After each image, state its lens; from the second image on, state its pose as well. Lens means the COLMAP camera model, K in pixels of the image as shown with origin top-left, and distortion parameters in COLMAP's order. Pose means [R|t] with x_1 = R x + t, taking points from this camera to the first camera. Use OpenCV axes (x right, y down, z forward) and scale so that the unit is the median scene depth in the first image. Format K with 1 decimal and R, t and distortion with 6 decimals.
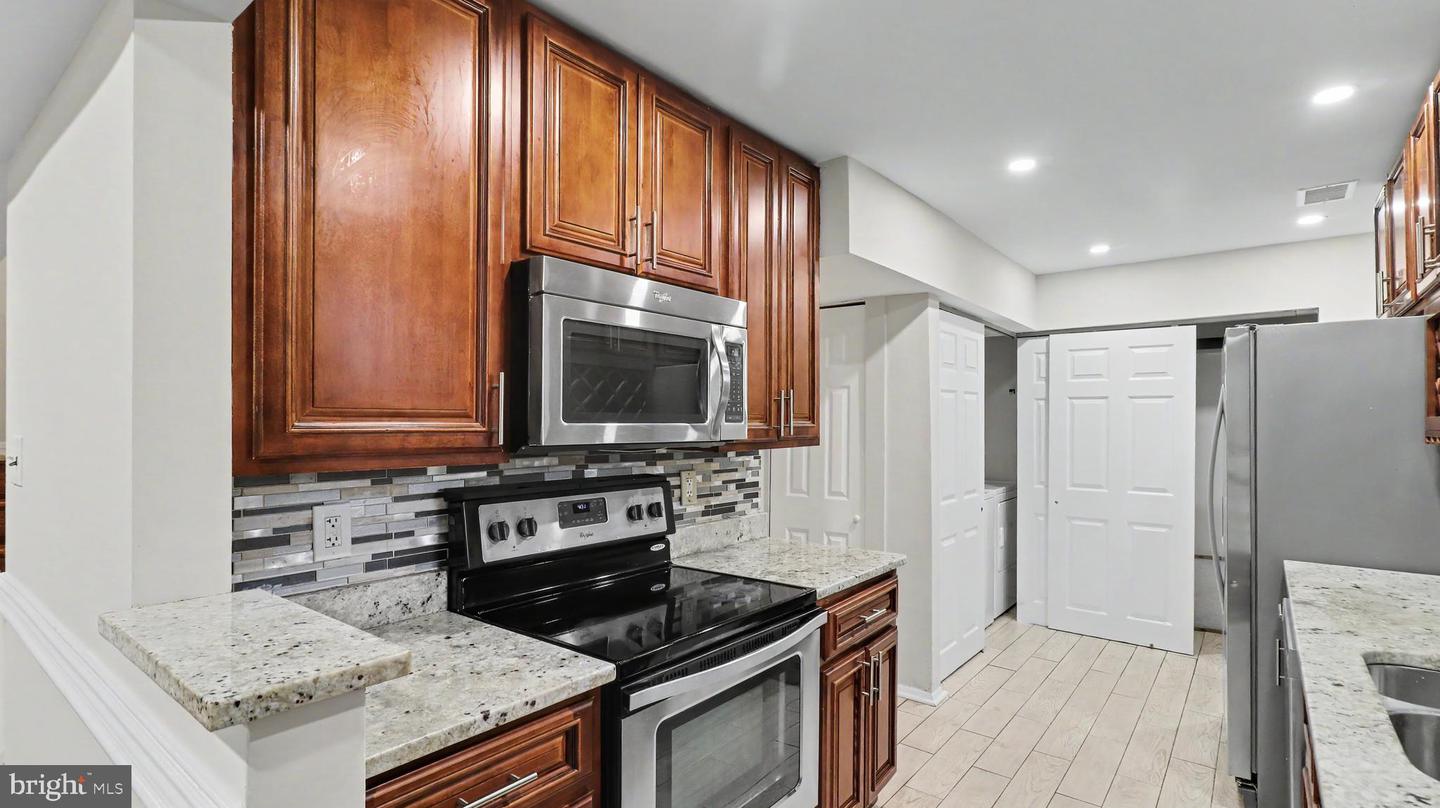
lens RADIAL K [[681.3, 0, 719.0], [0, 681.3, 413.1], [0, 0, 1]] dist [0.005040, 0.001049]
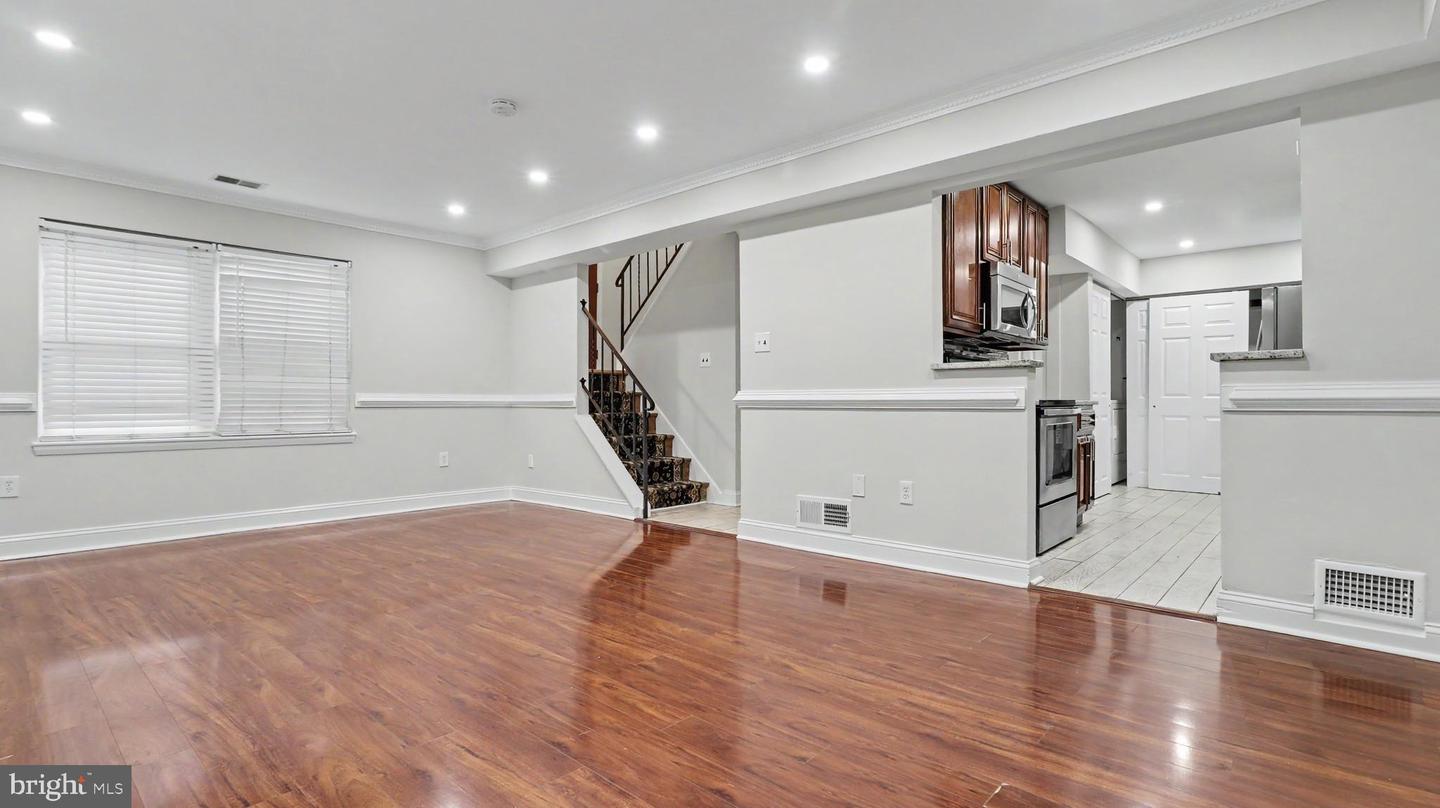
lens RADIAL K [[681.3, 0, 722.0], [0, 681.3, 398.2], [0, 0, 1]] dist [0.005040, 0.001049]
pose [[0.998685, -0.007972, -0.050643, -0.432540], [0.008198, 0.999957, 0.004249, 0.102753], [0.050607, -0.004659, 0.998708, -0.630757]]
